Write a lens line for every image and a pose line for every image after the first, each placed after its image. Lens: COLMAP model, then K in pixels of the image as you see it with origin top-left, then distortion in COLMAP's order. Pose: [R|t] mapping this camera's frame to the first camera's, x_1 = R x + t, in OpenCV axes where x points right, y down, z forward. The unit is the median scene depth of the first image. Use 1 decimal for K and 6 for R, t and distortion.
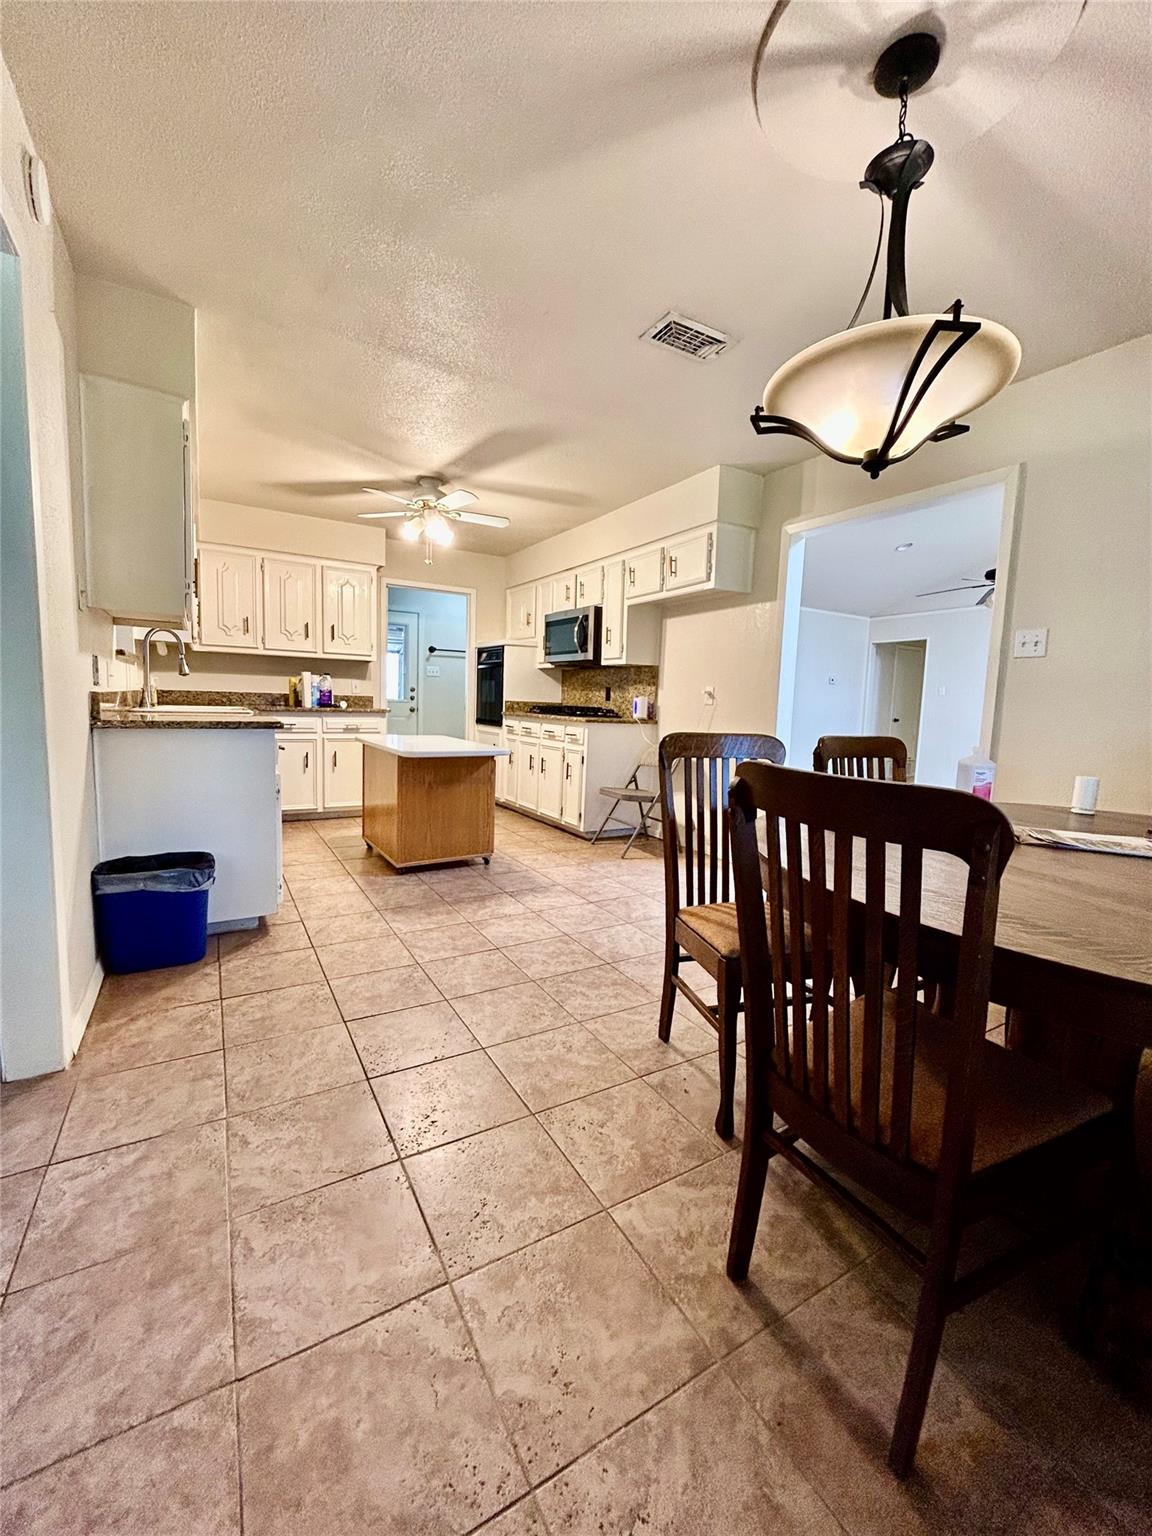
lens RADIAL K [[620.9, 0, 574.7], [0, 620.9, 767.4], [0, 0, 1]] dist [0.001691, 0.000041]
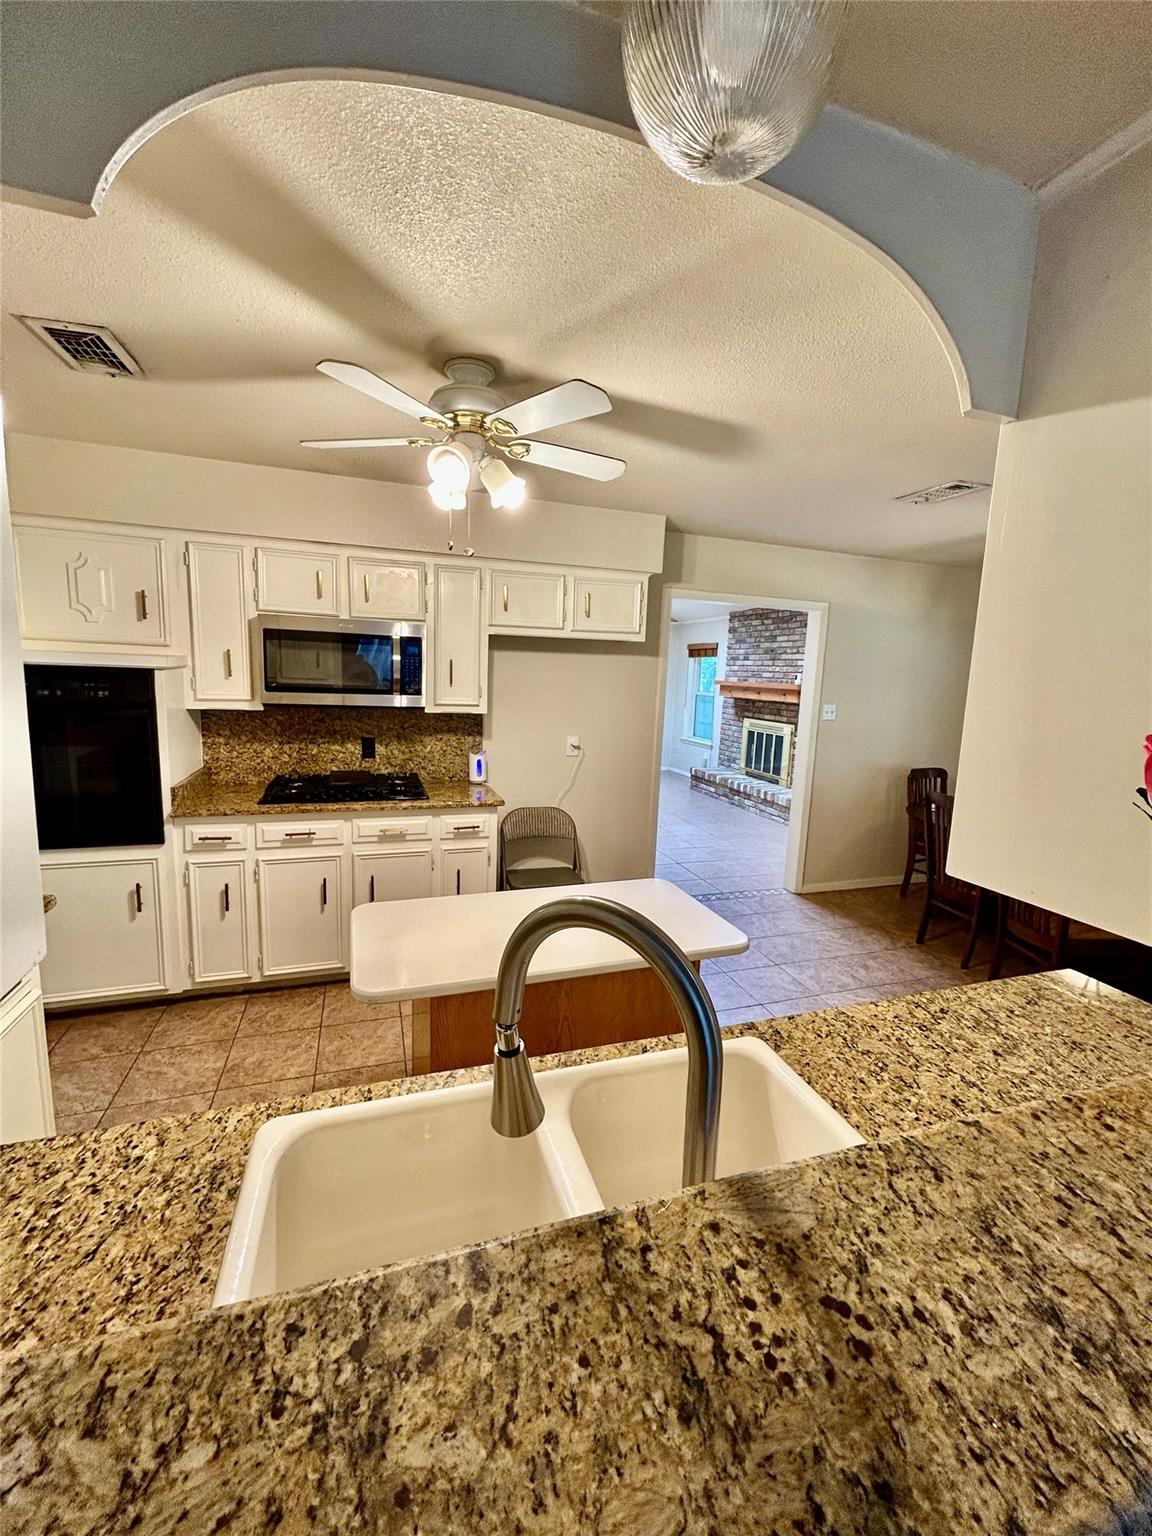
lens RADIAL K [[620.9, 0, 573.8], [0, 620.9, 760.8], [0, 0, 1]] dist [0.001691, 0.000041]
pose [[0.228366, -0.157876, 0.960689, -0.706582], [0.079351, 0.986500, 0.143255, -0.243549], [-0.970336, 0.043517, 0.237811, 0.848354]]
